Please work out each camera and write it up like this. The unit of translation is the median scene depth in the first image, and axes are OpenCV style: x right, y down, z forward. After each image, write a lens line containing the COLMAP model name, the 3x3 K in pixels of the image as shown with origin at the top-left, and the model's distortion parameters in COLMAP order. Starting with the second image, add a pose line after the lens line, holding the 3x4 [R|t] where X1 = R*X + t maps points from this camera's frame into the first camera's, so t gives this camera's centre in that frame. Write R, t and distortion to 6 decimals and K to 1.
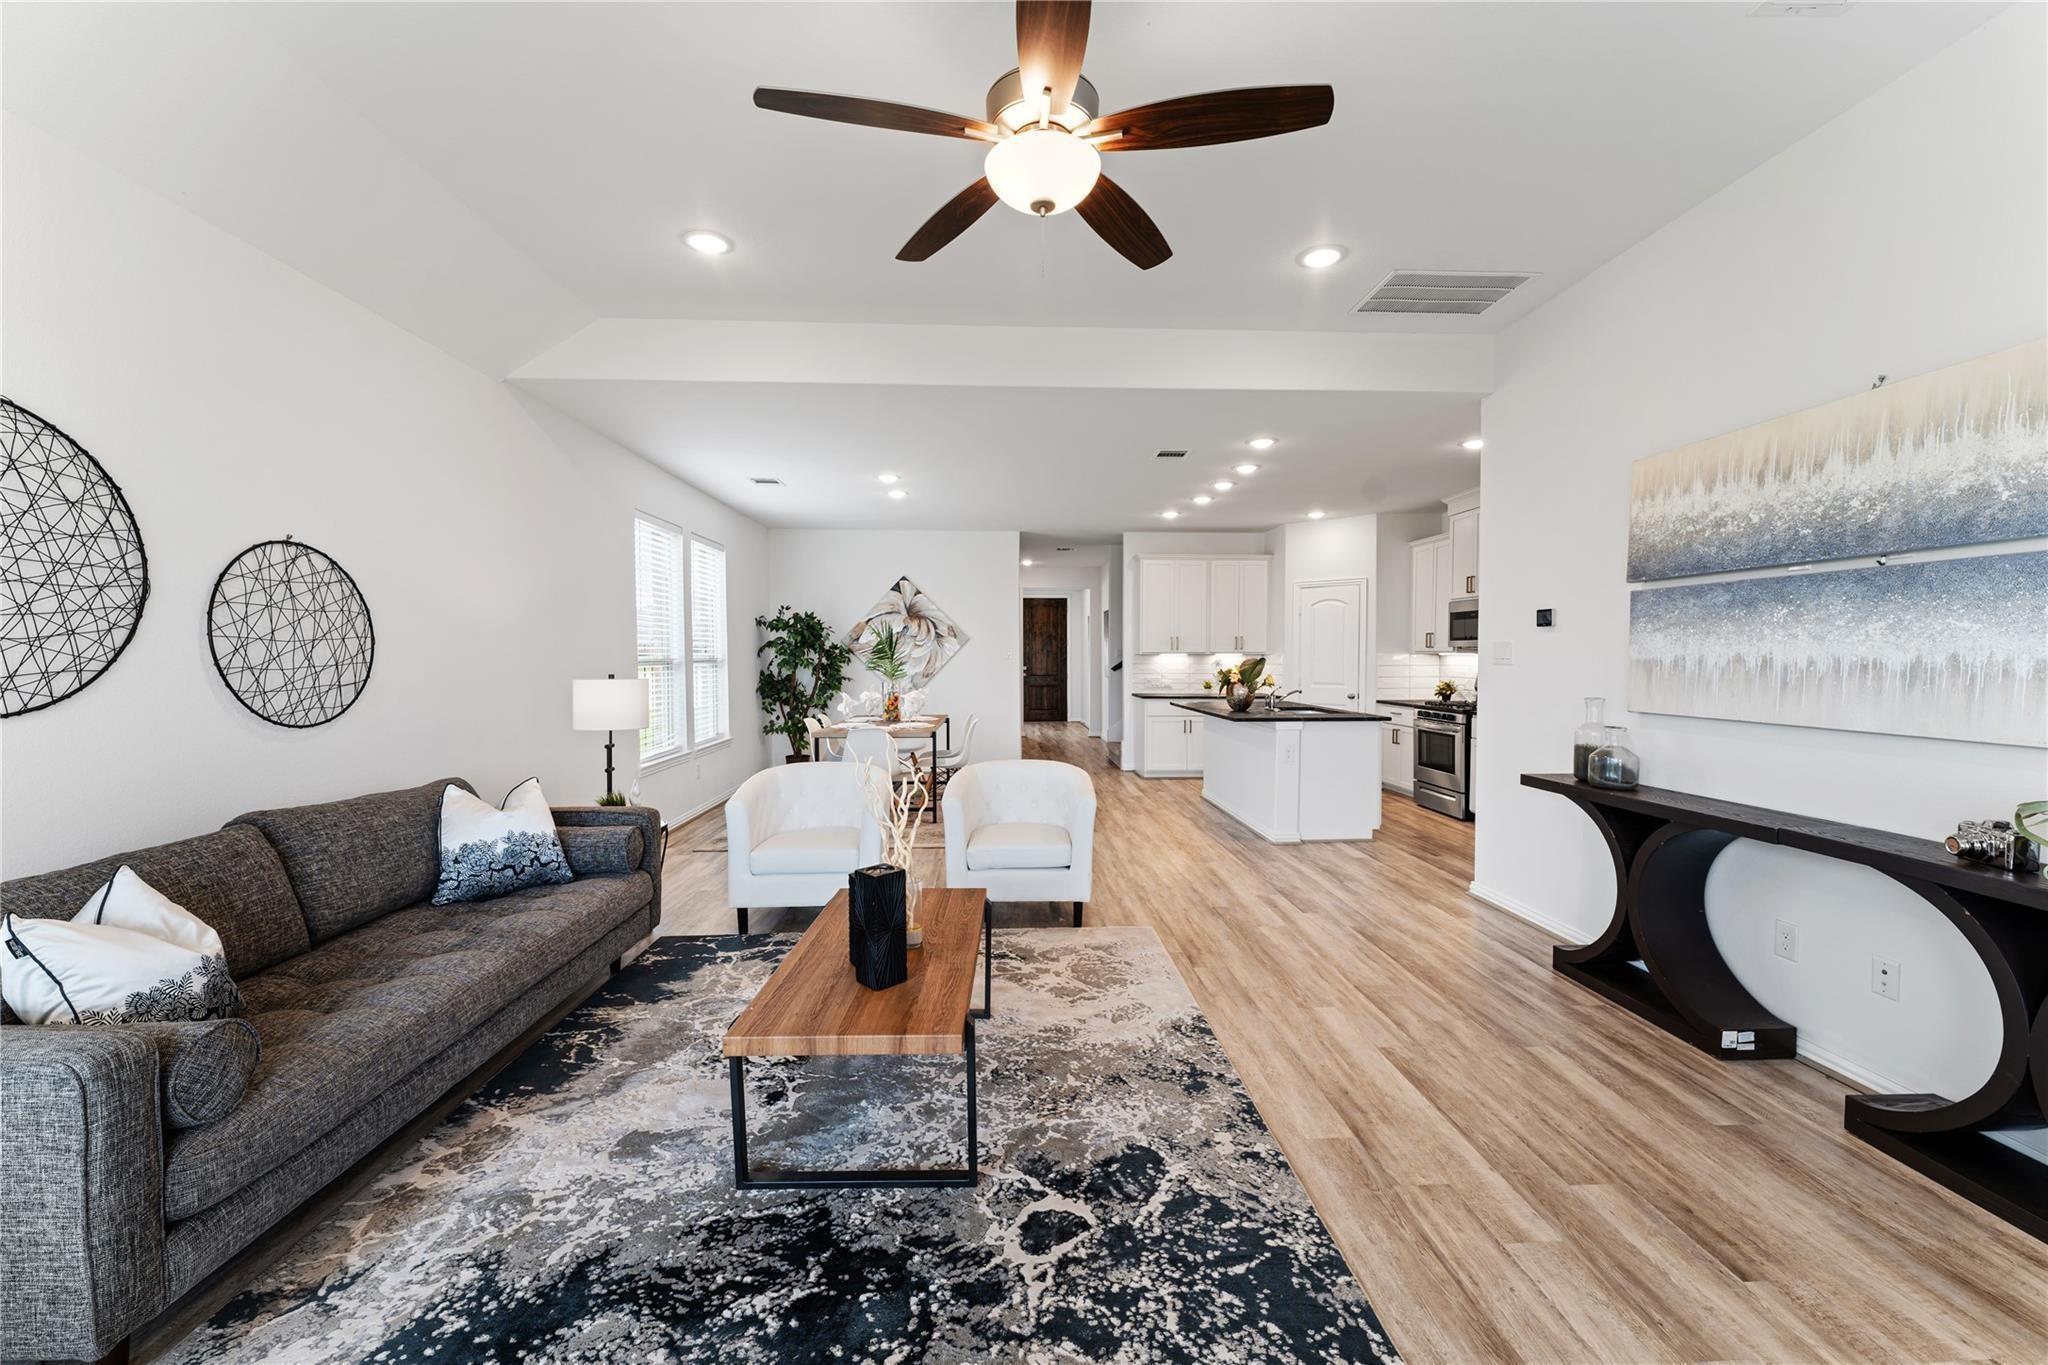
lens RADIAL K [[810.7, 0, 1033.5], [0, 810.7, 683.0], [0, 0, 1]] dist [-0.000236, 0.000061]
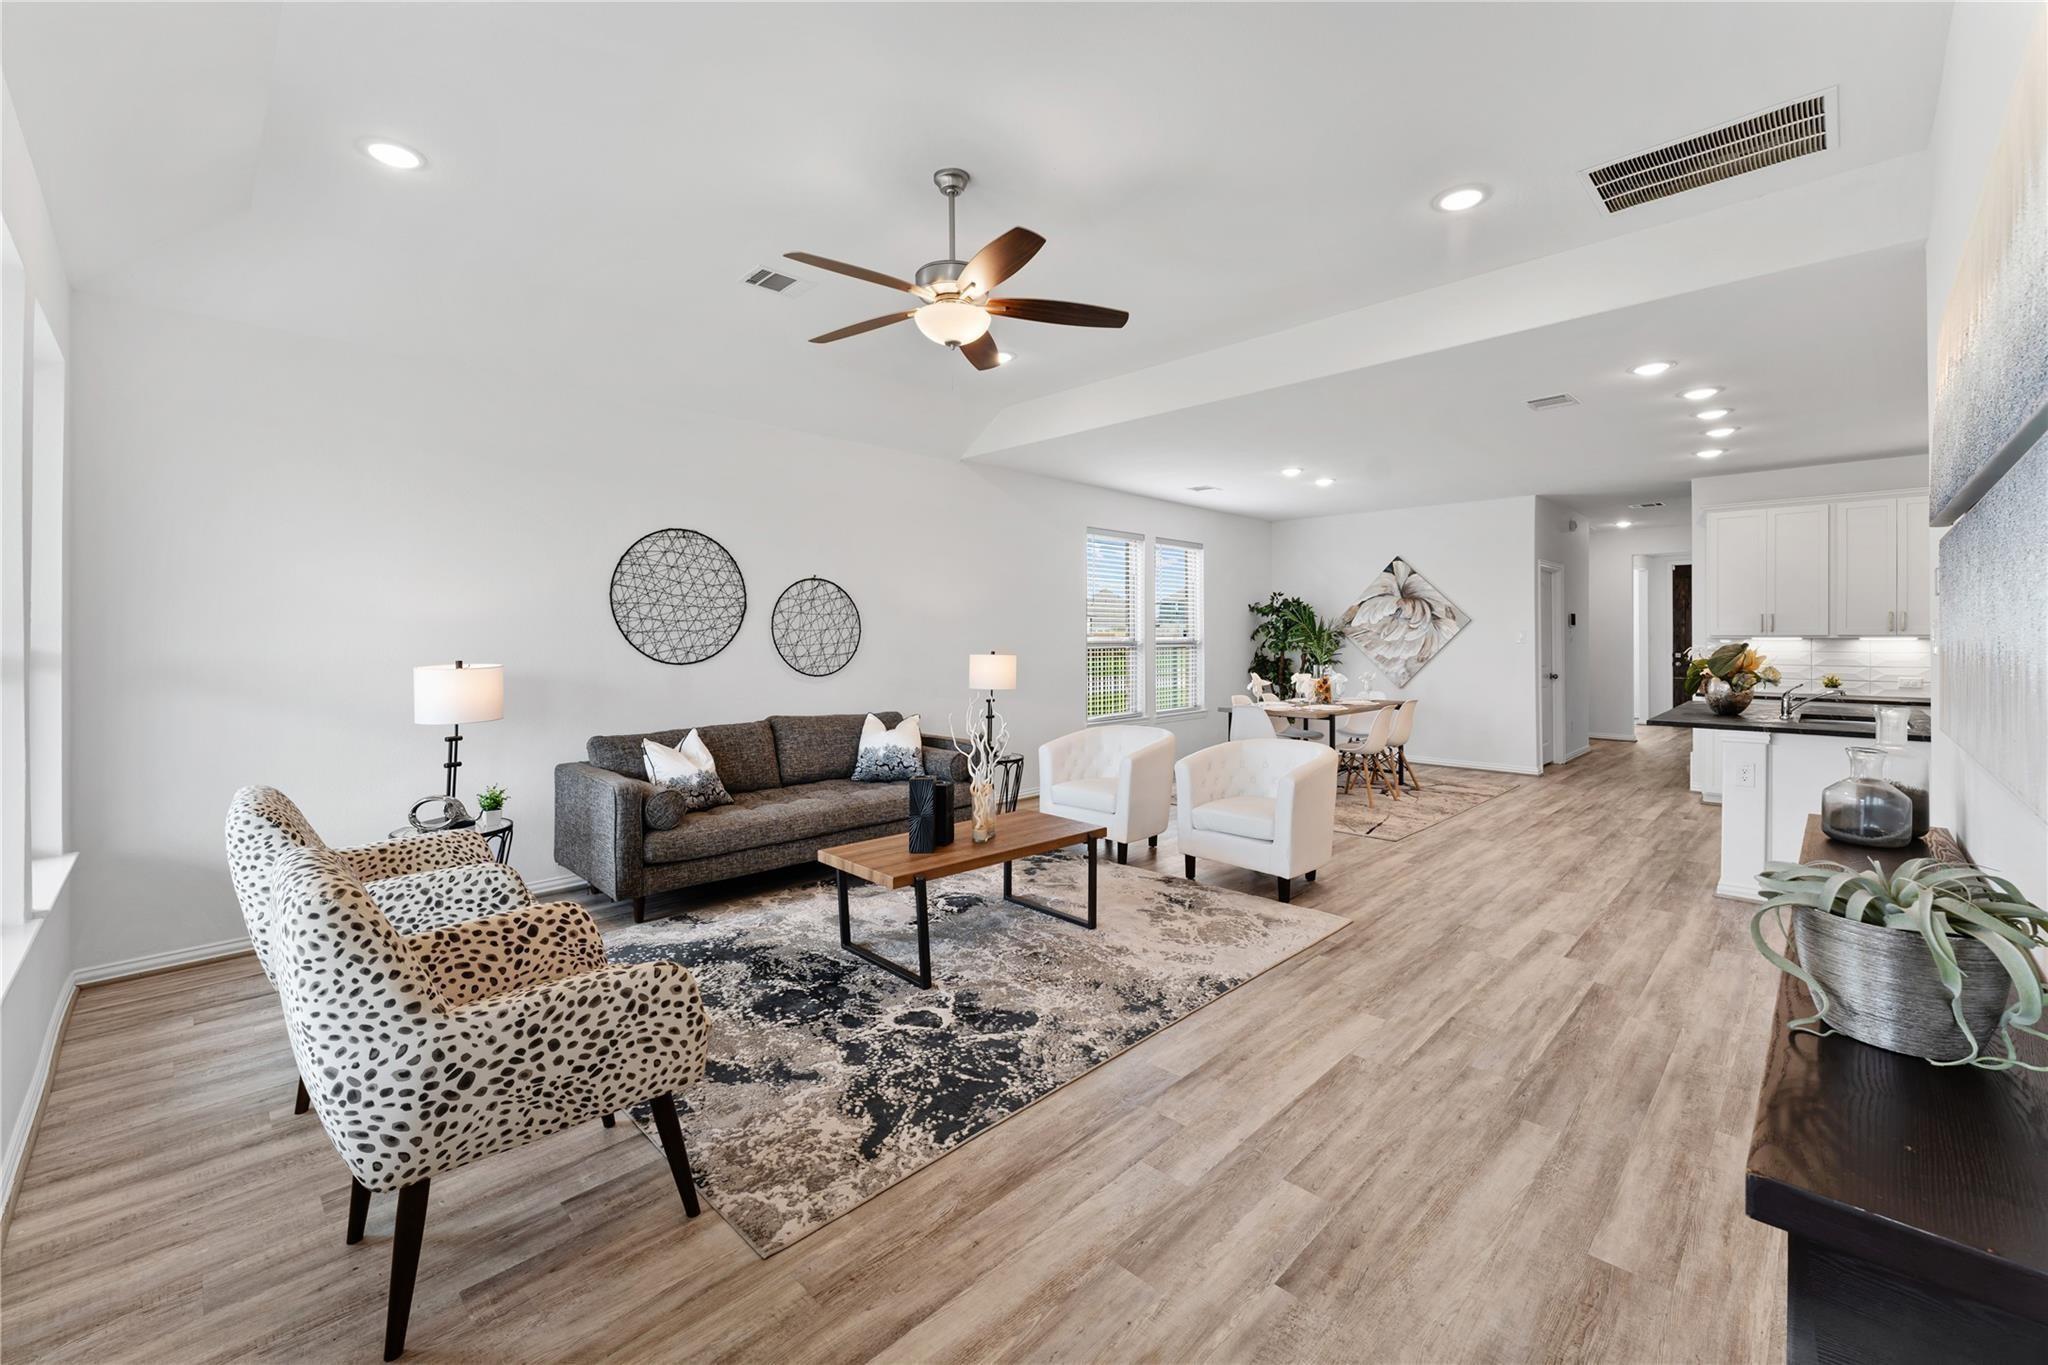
lens RADIAL K [[831.1, 0, 1035.0], [0, 831.1, 635.8], [0, 0, 1]] dist [0.001151, -0.000154]
pose [[0.682058, -0.000624, -0.731297, 0.894344], [-0.026471, 0.999323, -0.025542, -0.003646], [0.730819, 0.036779, 0.681580, 0.052075]]
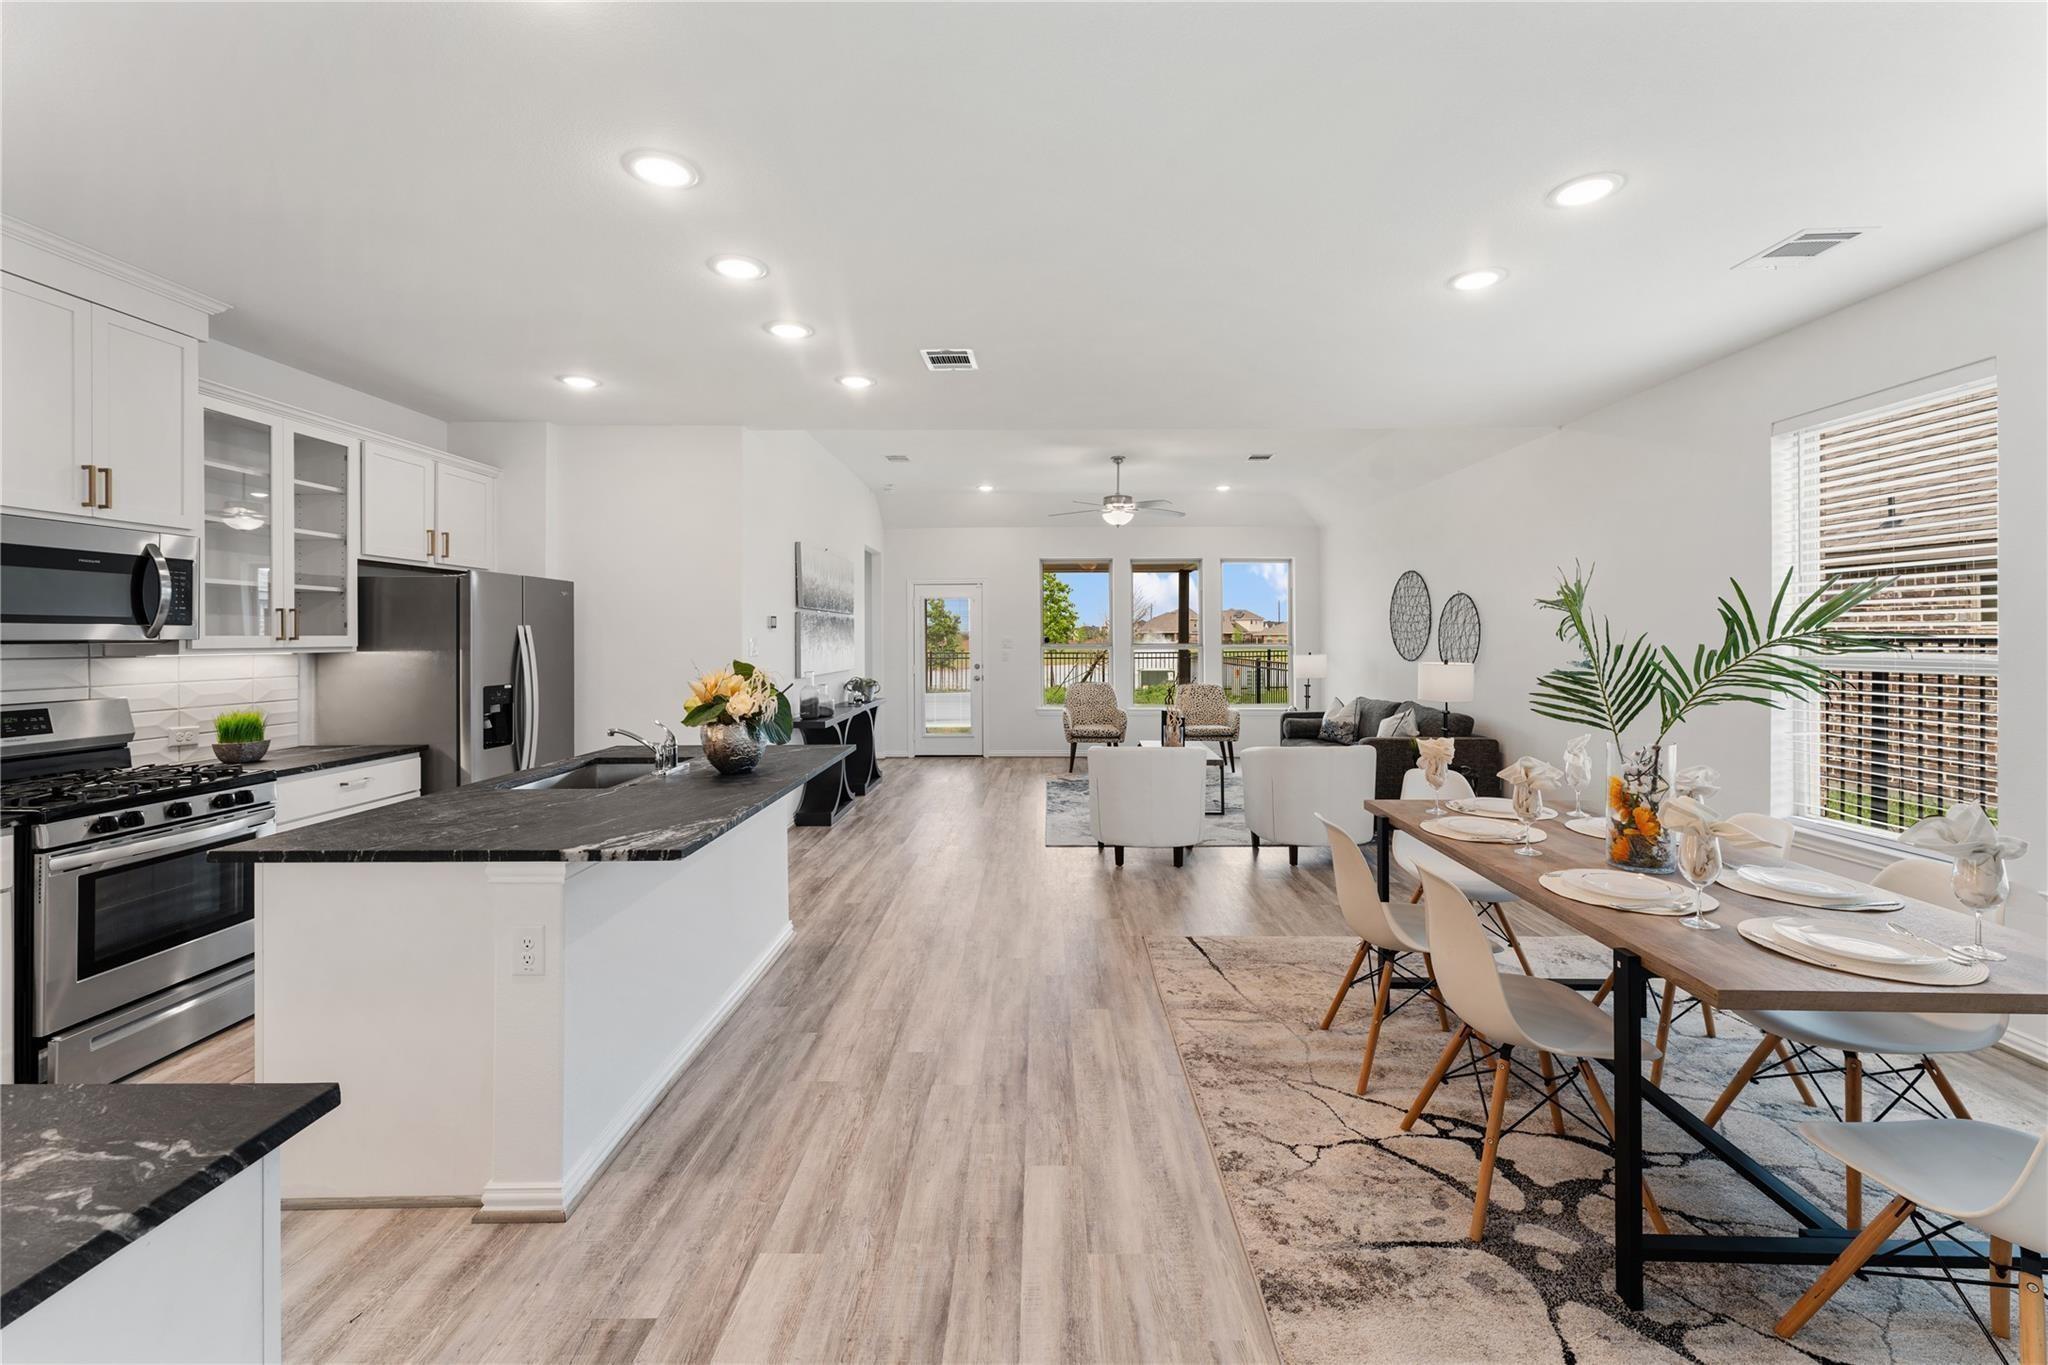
lens RADIAL K [[831.1, 0, 1035.0], [0, 831.1, 635.8], [0, 0, 1]] dist [0.001151, -0.000154]
pose [[-0.998167, 0.004819, 0.060333, 0.116172], [0.006760, 0.999465, 0.032006, -0.143382], [-0.060147, 0.032355, -0.997665, 3.484803]]
